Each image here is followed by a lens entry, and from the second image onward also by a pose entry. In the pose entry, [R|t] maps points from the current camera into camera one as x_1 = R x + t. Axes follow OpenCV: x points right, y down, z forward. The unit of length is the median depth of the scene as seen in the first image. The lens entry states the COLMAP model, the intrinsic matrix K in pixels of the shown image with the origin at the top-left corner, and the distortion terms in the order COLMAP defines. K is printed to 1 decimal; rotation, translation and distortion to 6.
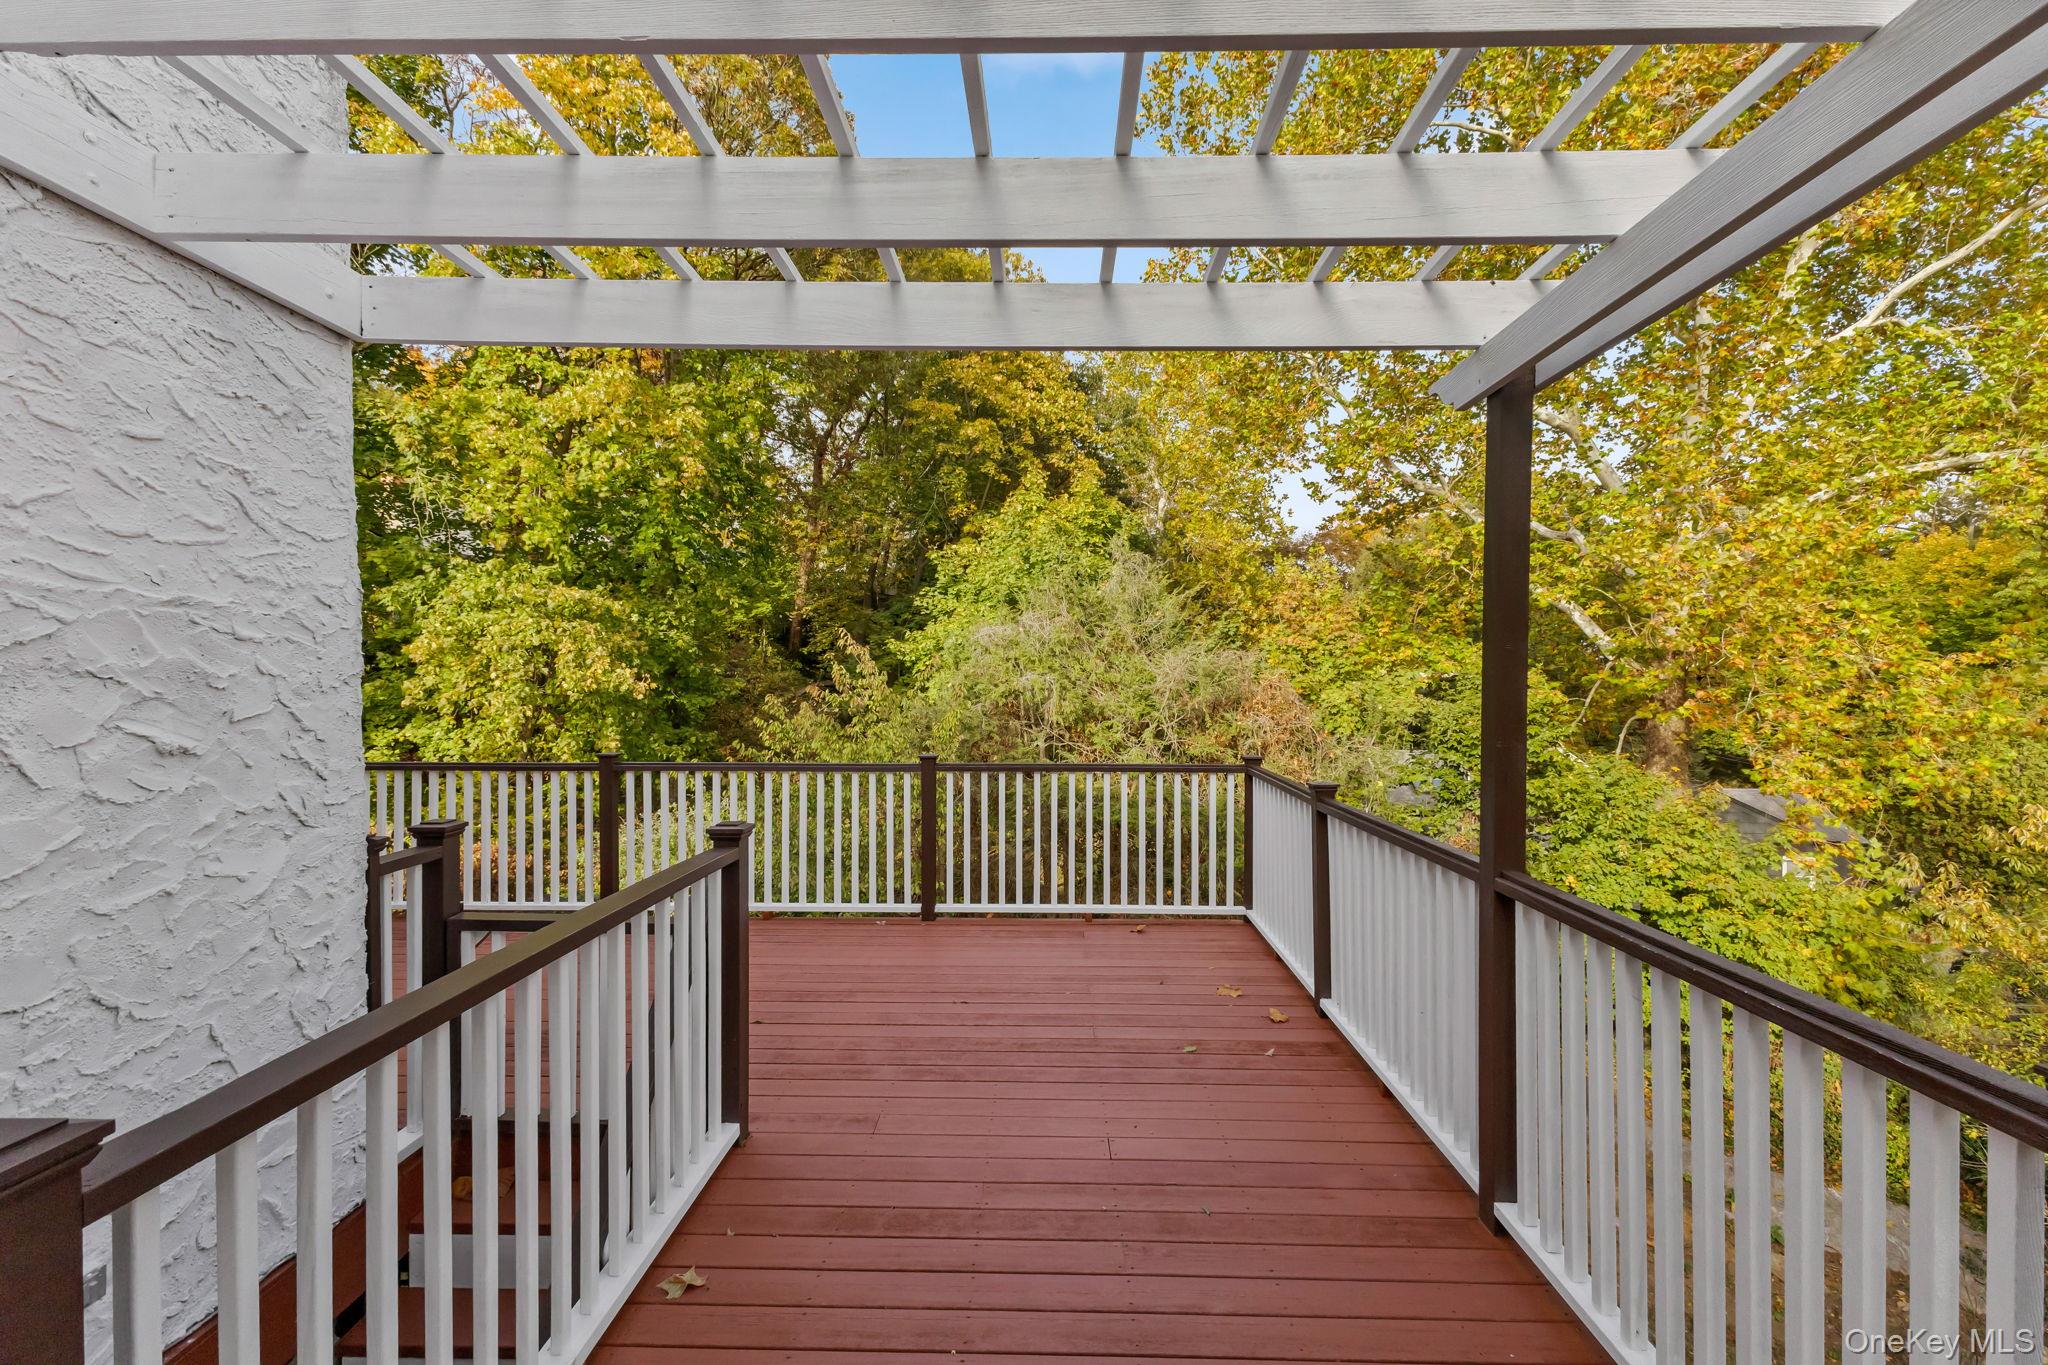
lens RADIAL K [[906.3, 0, 1024.0], [0, 906.3, 682.5], [0, 0, 1]] dist [0.003896, 0.000169]
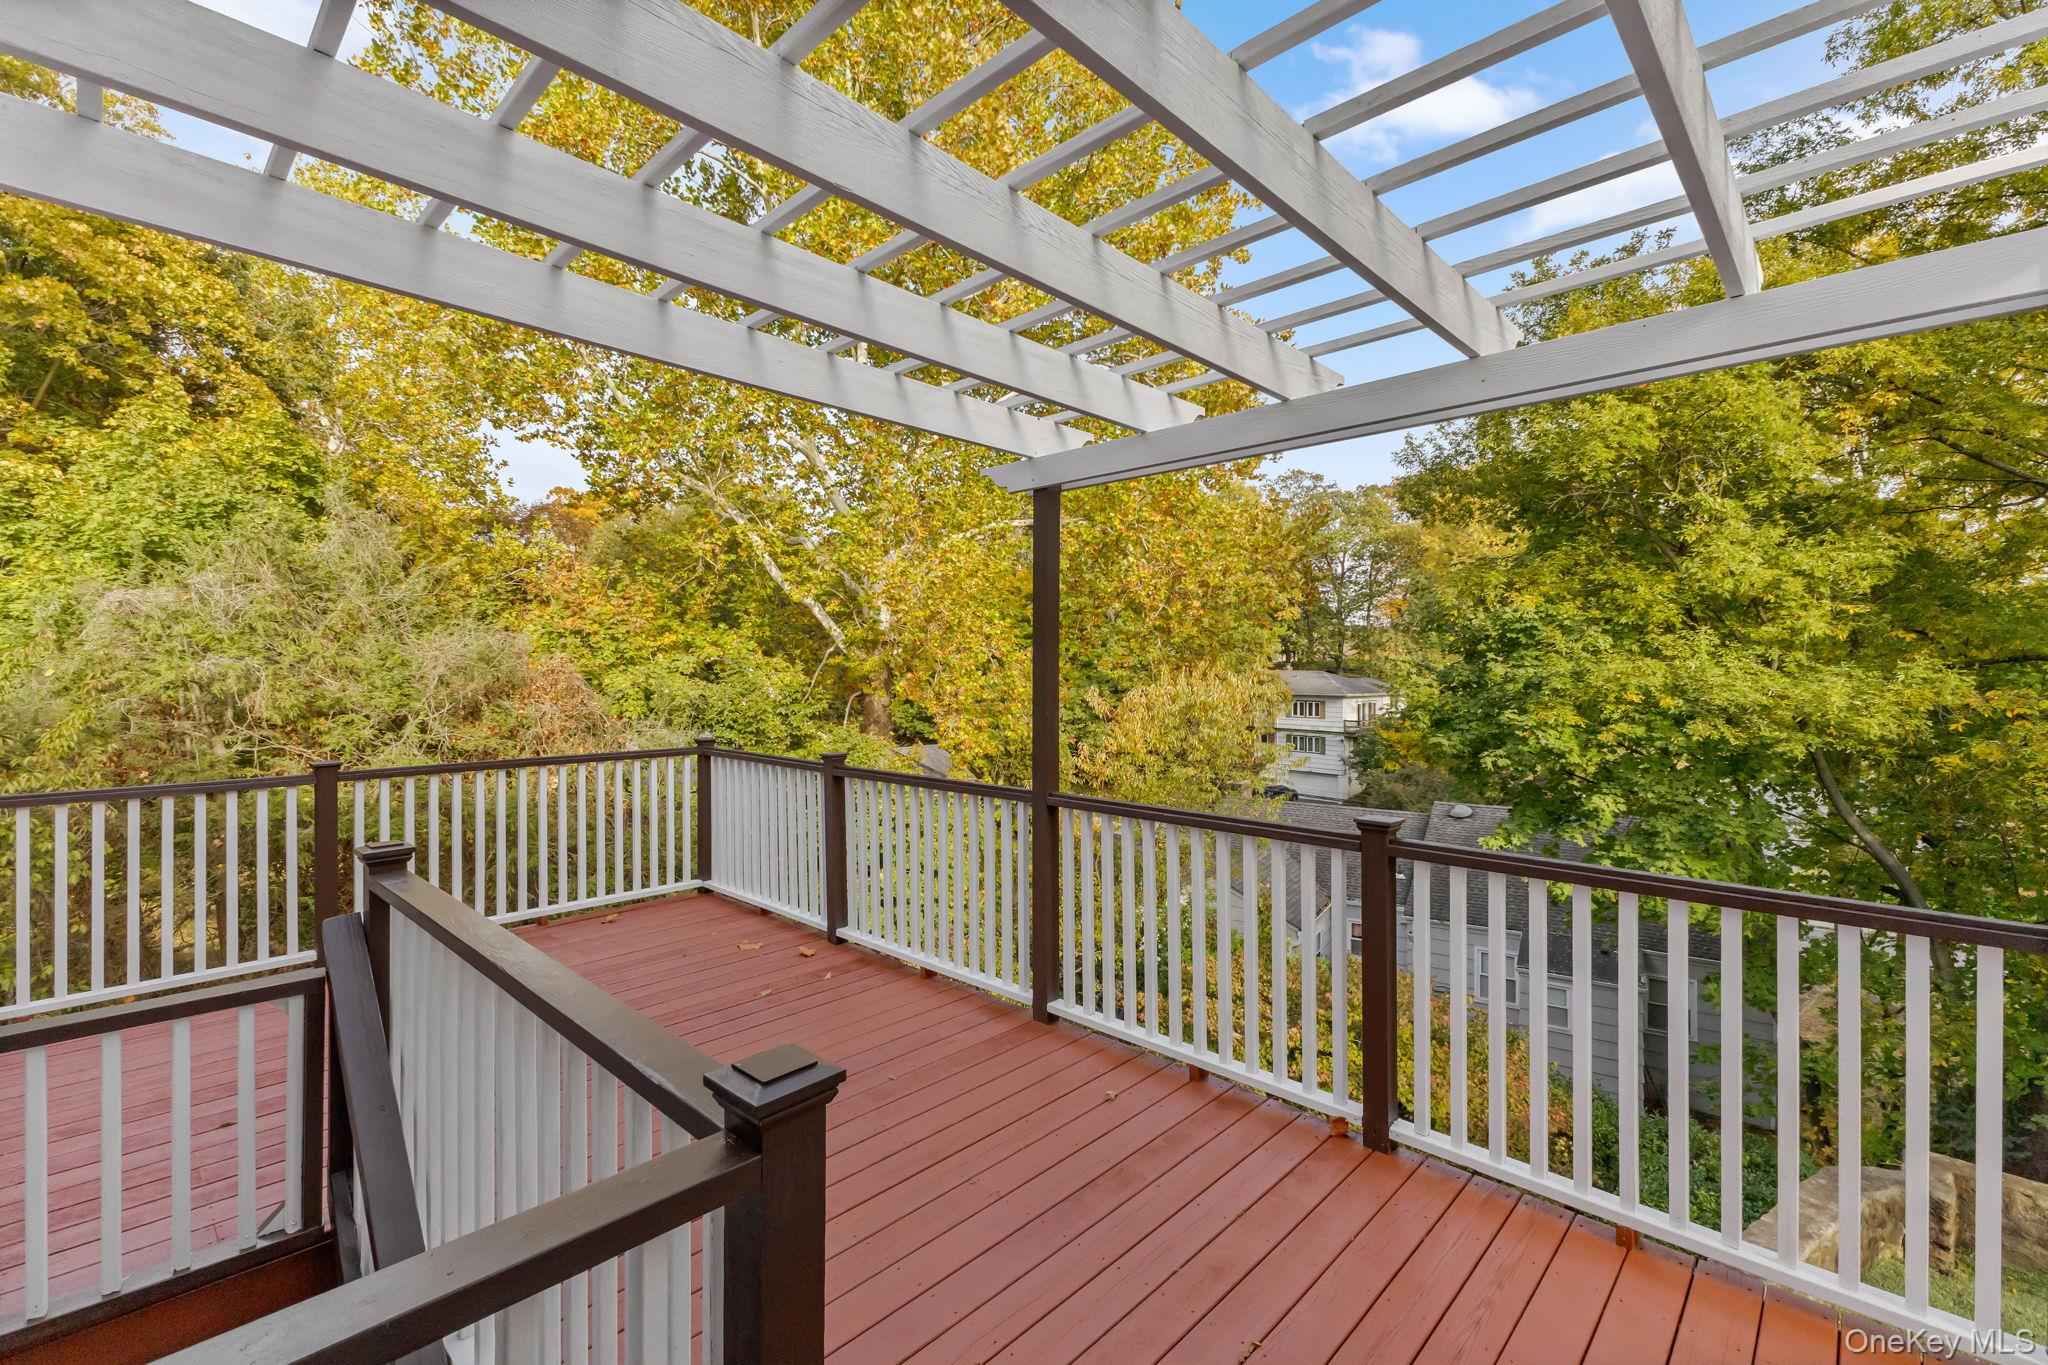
lens RADIAL K [[937.4, 0, 1020.0], [0, 937.4, 635.8], [0, 0, 1]] dist [0.020429, -0.014641]
pose [[0.643563, 0.021960, 0.765078, -0.168285], [0.001398, 0.999553, -0.029867, -0.002982], [-0.765392, 0.020291, 0.643244, -0.005263]]
